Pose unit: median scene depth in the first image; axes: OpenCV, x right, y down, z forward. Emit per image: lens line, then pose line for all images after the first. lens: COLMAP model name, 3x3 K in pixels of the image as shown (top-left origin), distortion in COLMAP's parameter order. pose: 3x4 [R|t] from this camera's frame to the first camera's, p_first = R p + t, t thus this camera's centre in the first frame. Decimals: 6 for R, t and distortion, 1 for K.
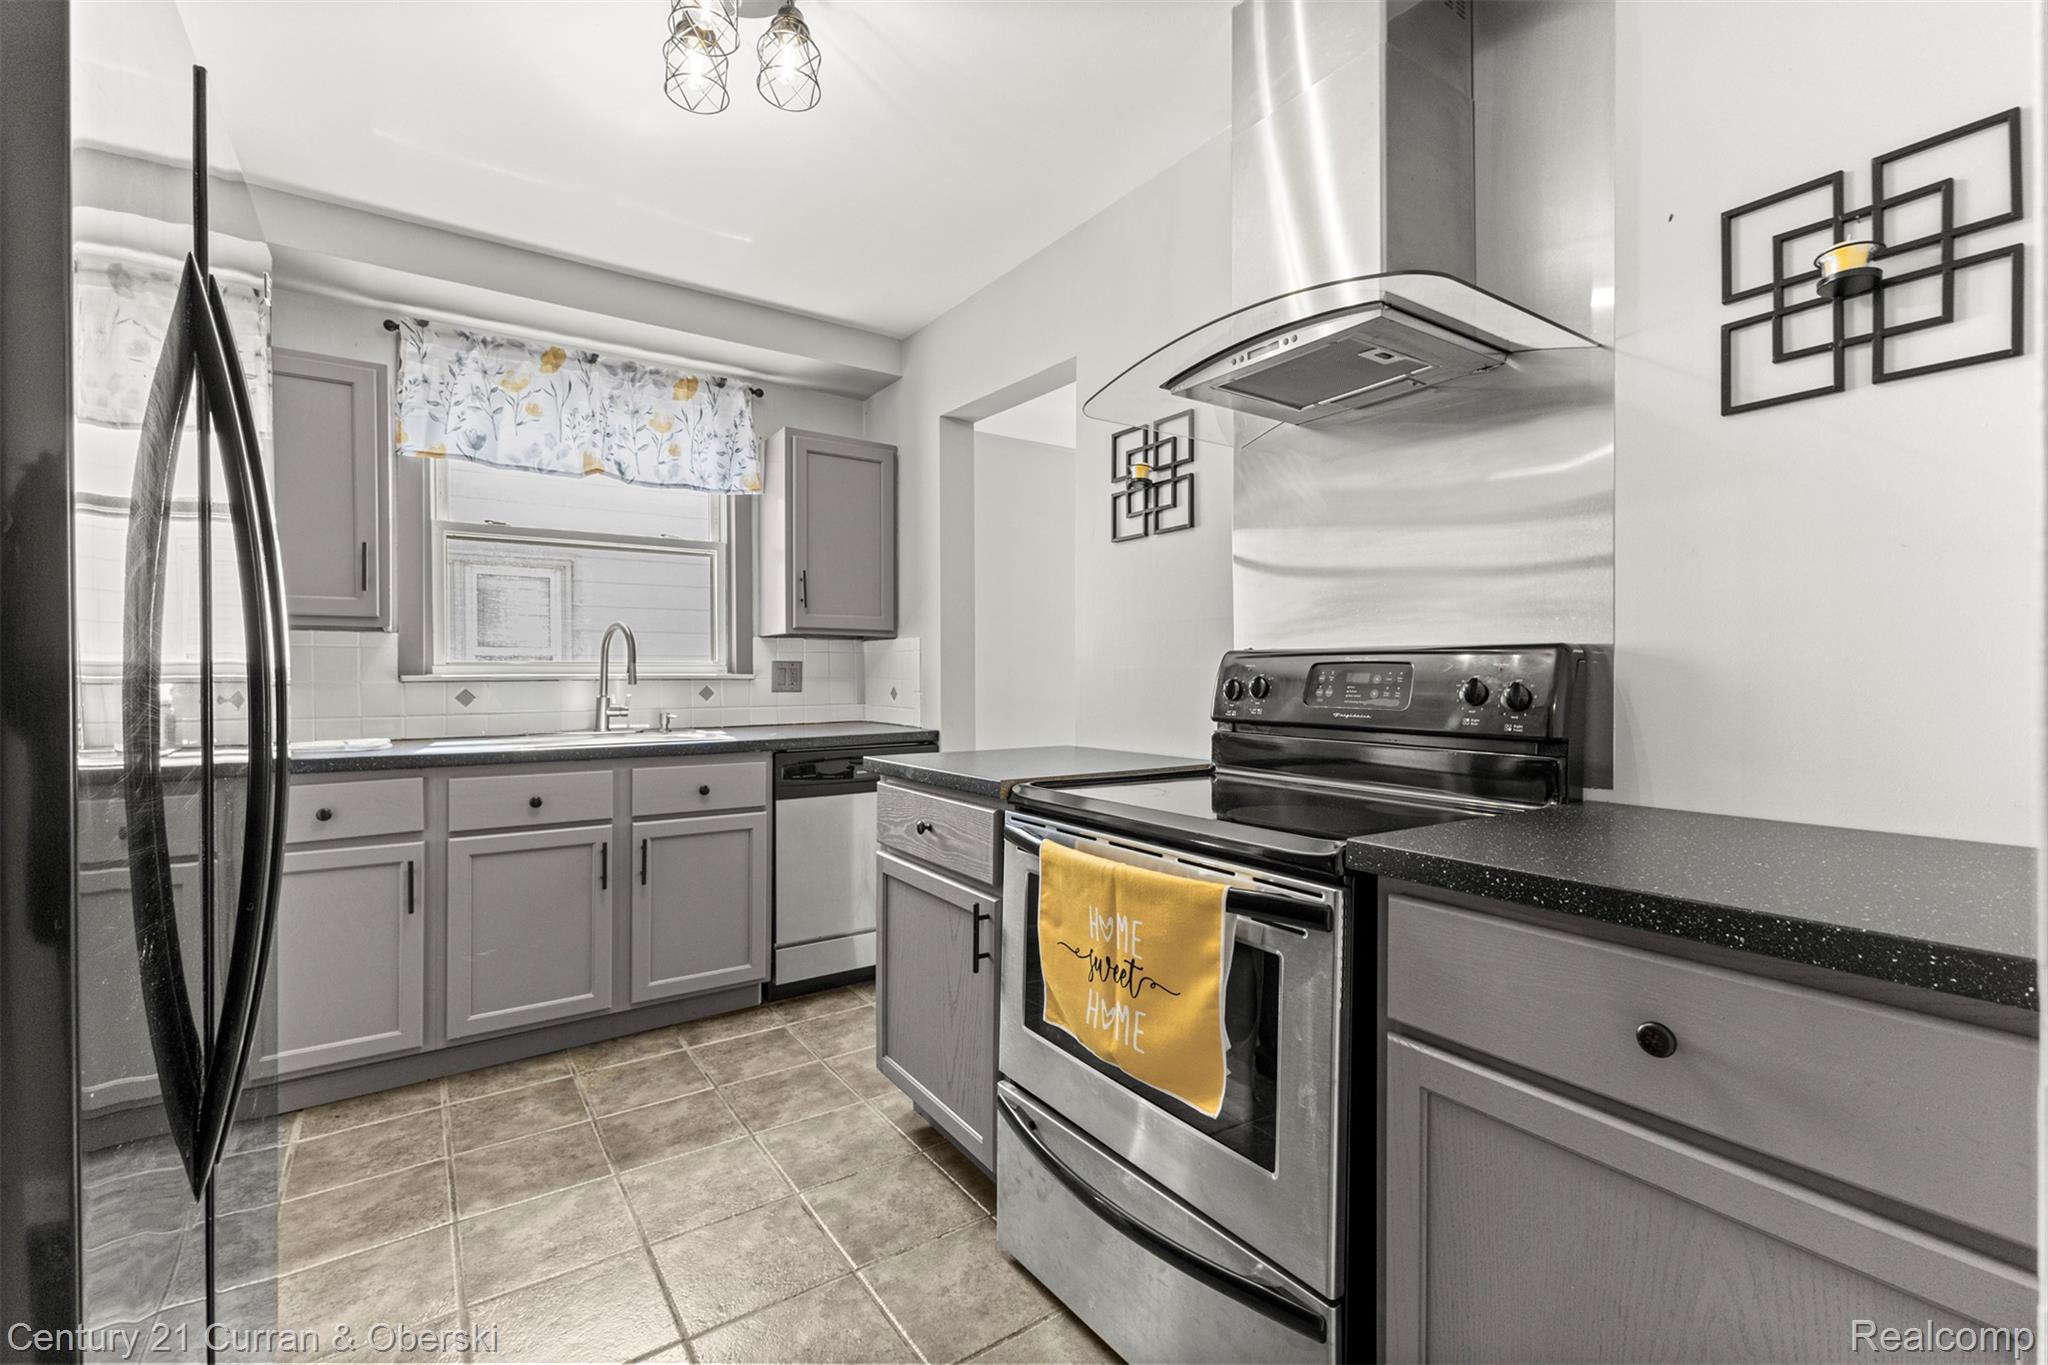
lens RADIAL K [[875.8, 0, 1025.9], [0, 875.8, 680.9], [0, 0, 1]] dist [0.000709, 0.000102]
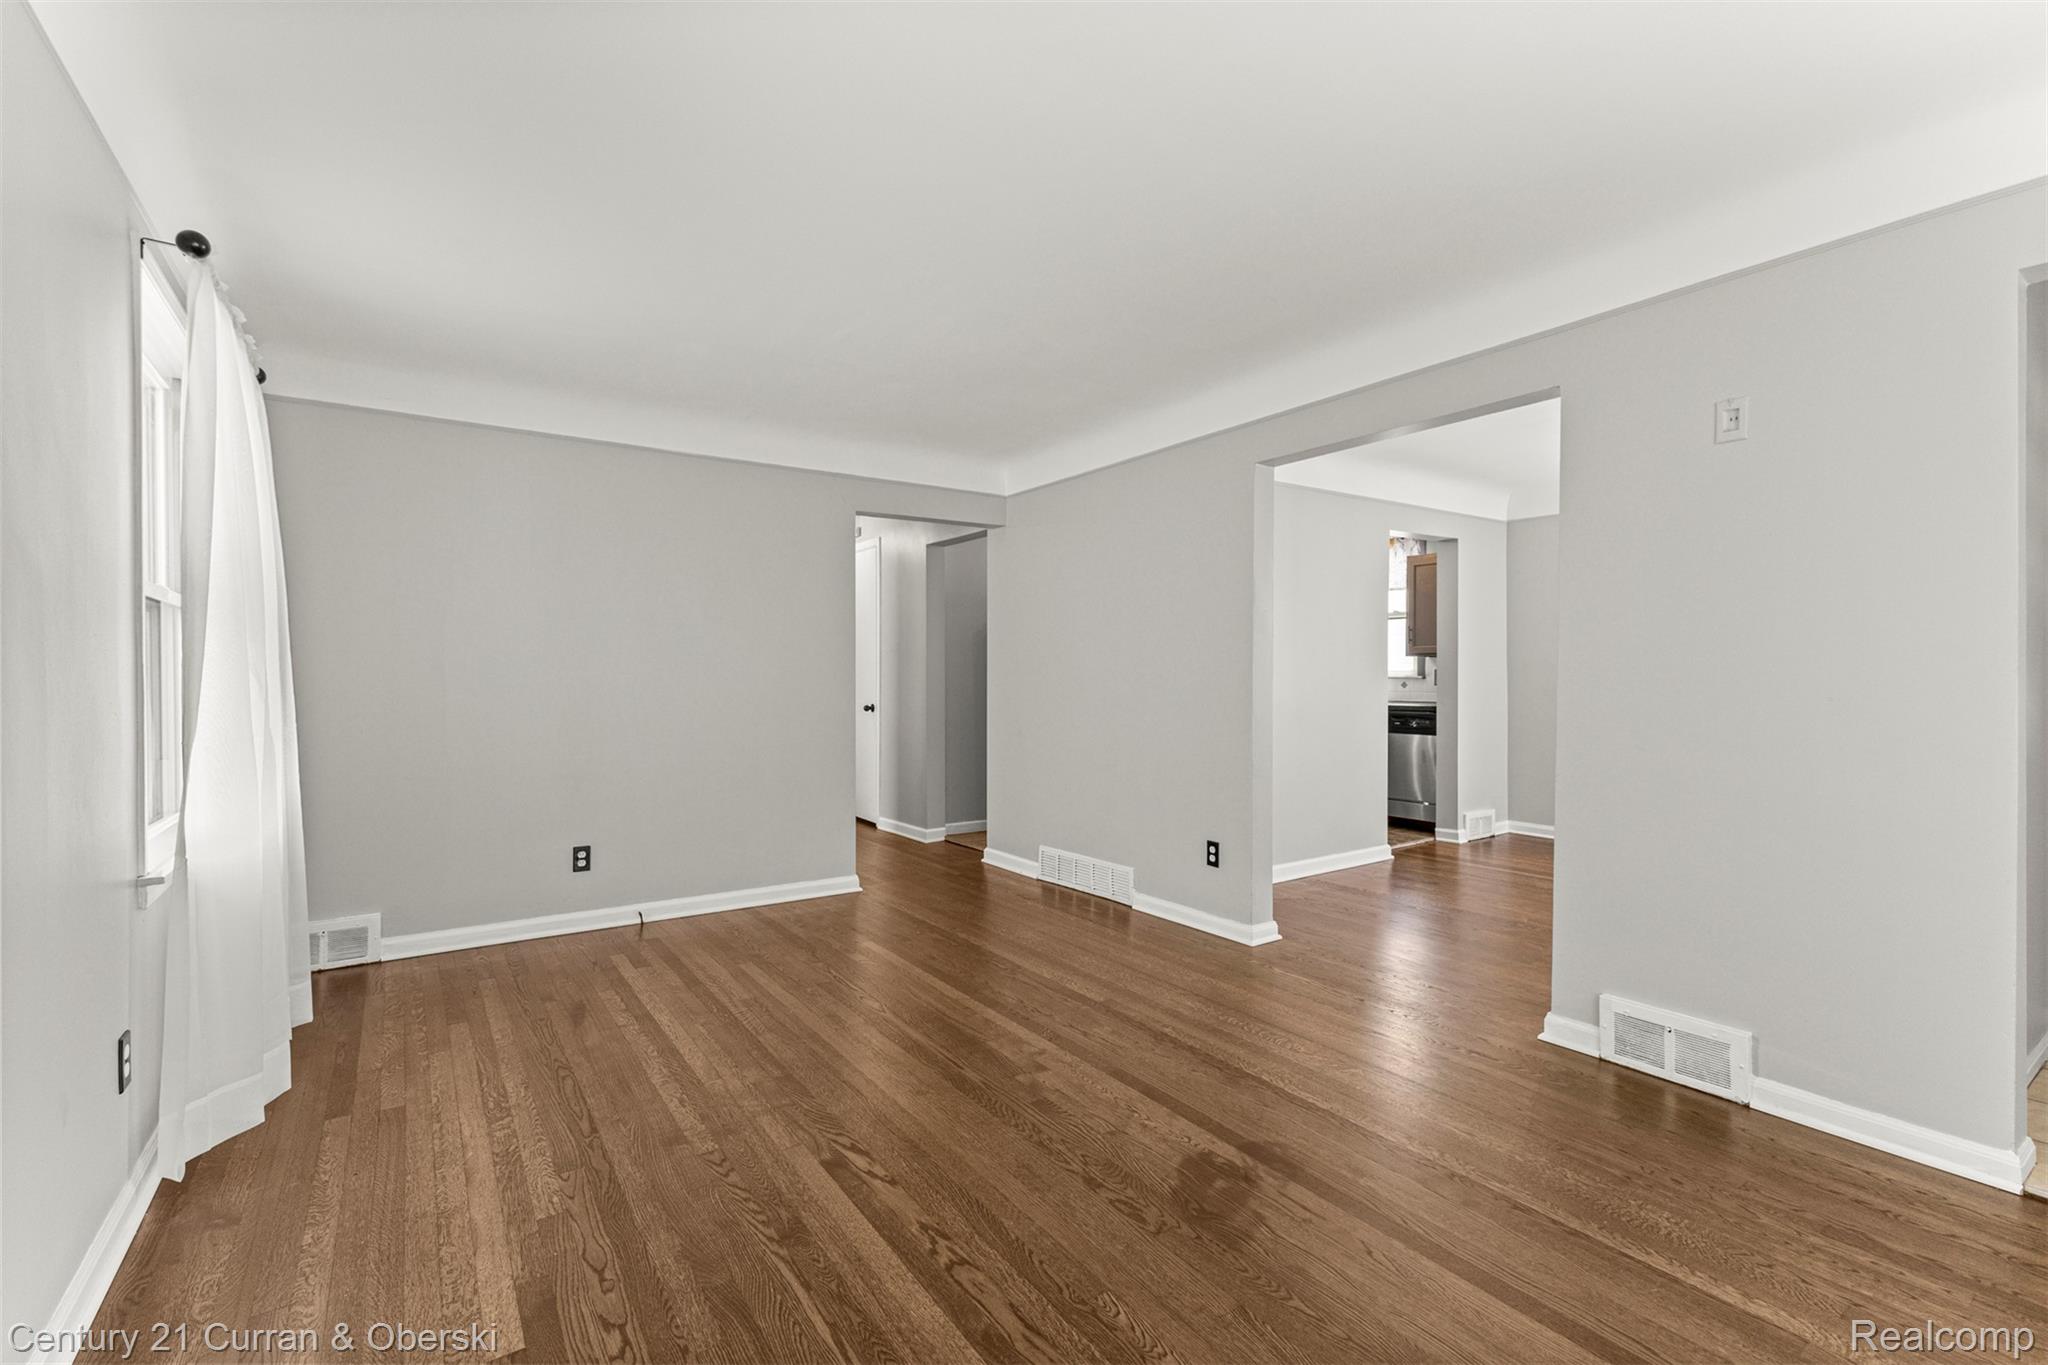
lens RADIAL K [[898.3, 0, 1041.6], [0, 898.3, 676.3], [0, 0, 1]] dist [0.031007, 0.000050]
pose [[0.012195, 0.003089, -0.999921, 2.012638], [-0.008732, 0.999957, 0.002983, -0.006404], [0.999888, 0.008695, 0.012221, 0.128185]]
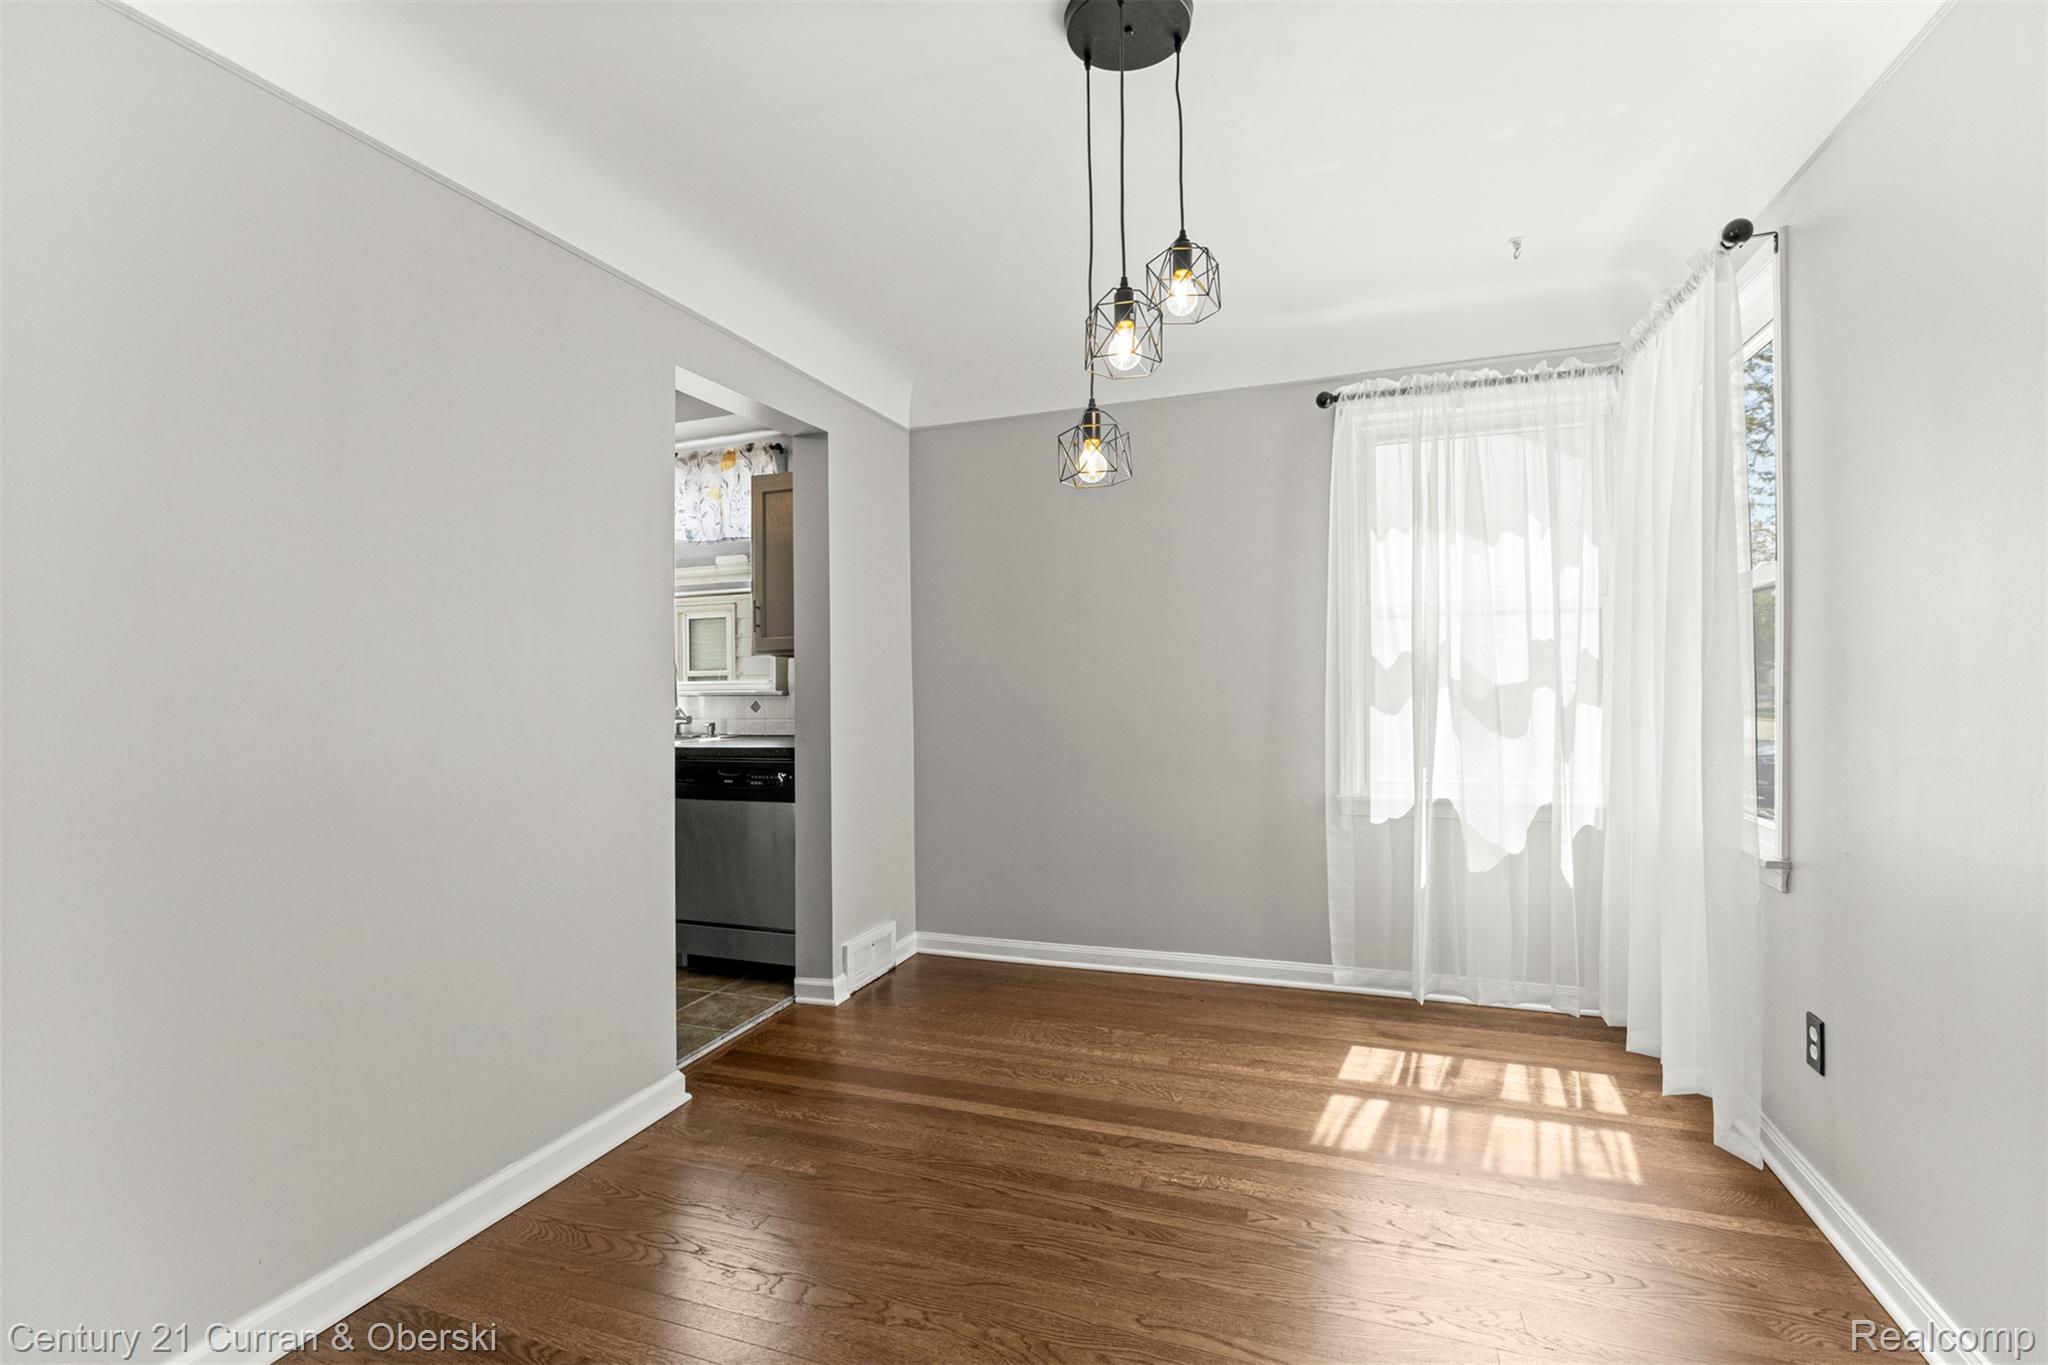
lens RADIAL K [[912.1, 0, 1033.2], [0, 912.1, 689.3], [0, 0, 1]] dist [-0.010049, 0.000010]
pose [[0.579494, -0.005763, -0.814956, 0.996354], [0.000888, 0.999979, -0.006440, -0.002177], [0.814976, 0.003008, 0.579487, 0.666767]]
